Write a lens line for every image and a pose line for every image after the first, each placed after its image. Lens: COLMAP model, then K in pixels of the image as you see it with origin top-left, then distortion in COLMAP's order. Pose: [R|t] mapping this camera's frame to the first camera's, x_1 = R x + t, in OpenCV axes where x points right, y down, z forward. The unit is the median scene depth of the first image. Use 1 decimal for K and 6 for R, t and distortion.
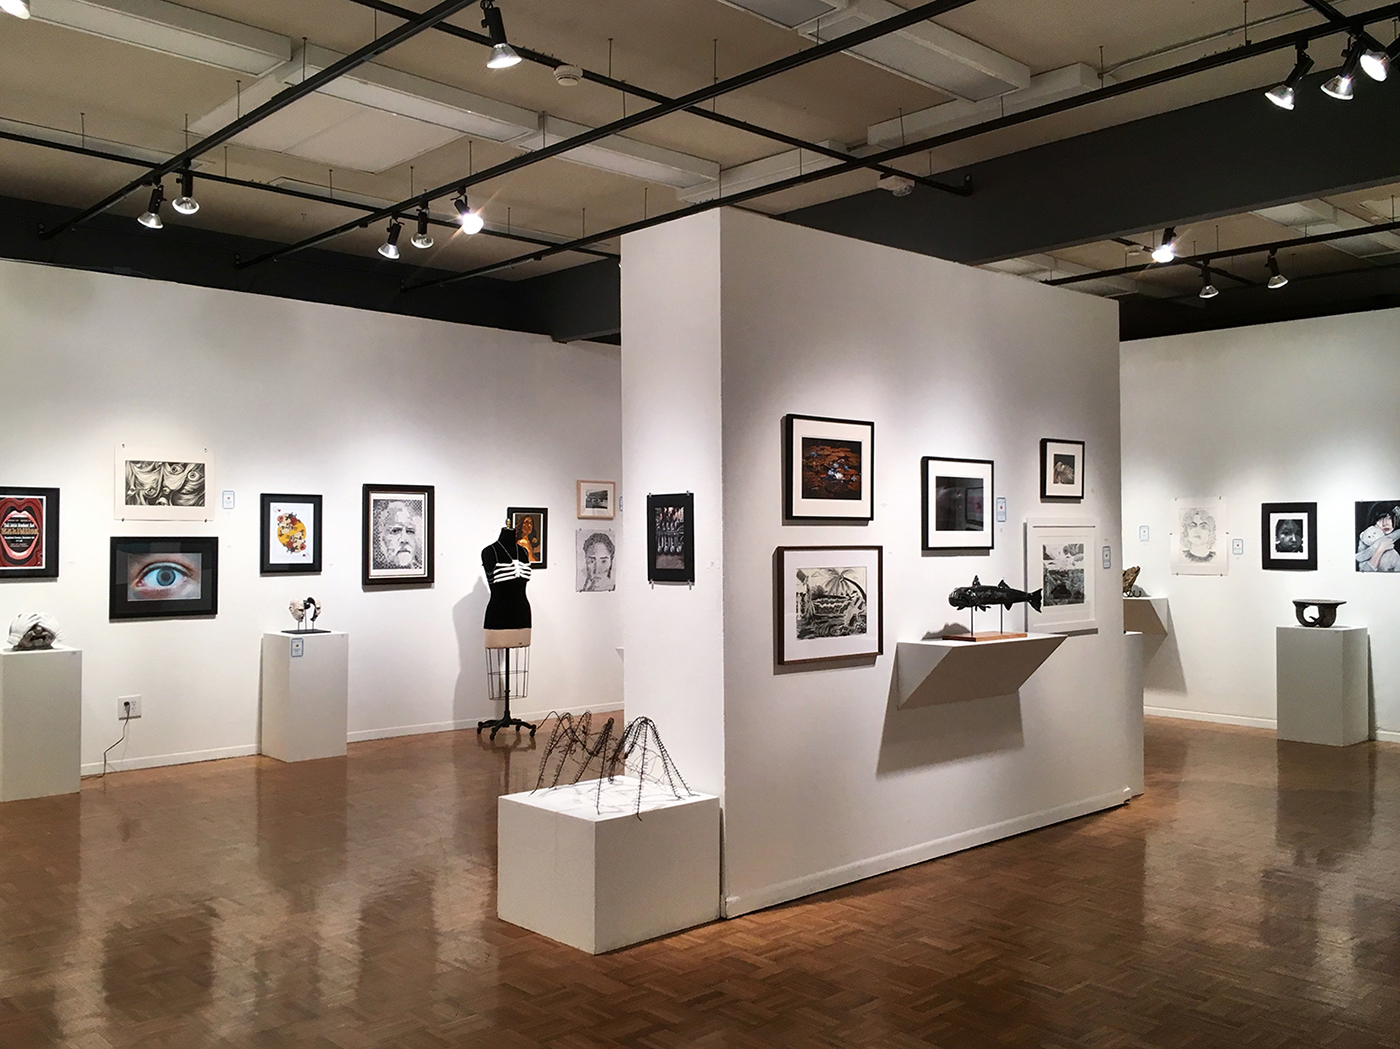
lens RADIAL K [[1264.0, 0, 702.0], [0, 1264.0, 518.5], [0, 0, 1]] dist [0.060392, -0.036977]
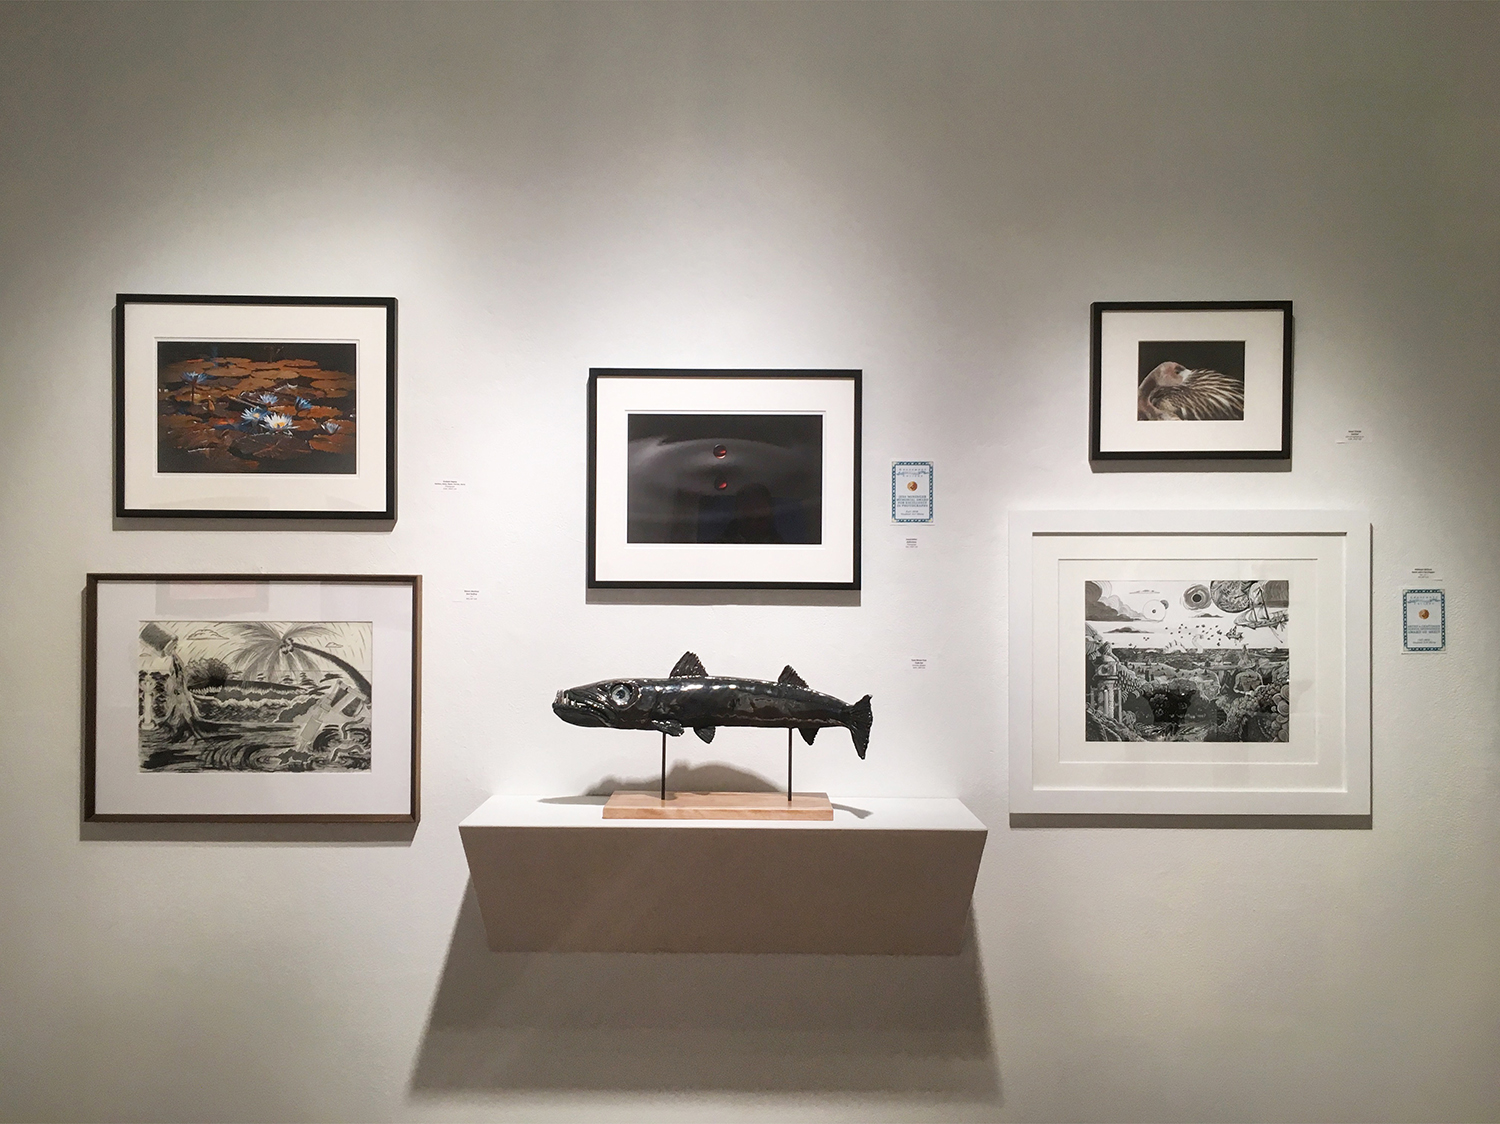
lens RADIAL K [[1279.5, 0, 749.1], [0, 1279.5, 562.9], [0, 0, 1]] dist [0.055765, -0.058611]
pose [[0.729382, -0.003067, -0.684100, 0.545149], [0.002885, 0.999995, -0.001407, 0.018417], [0.684101, -0.000947, 0.729387, 0.766396]]
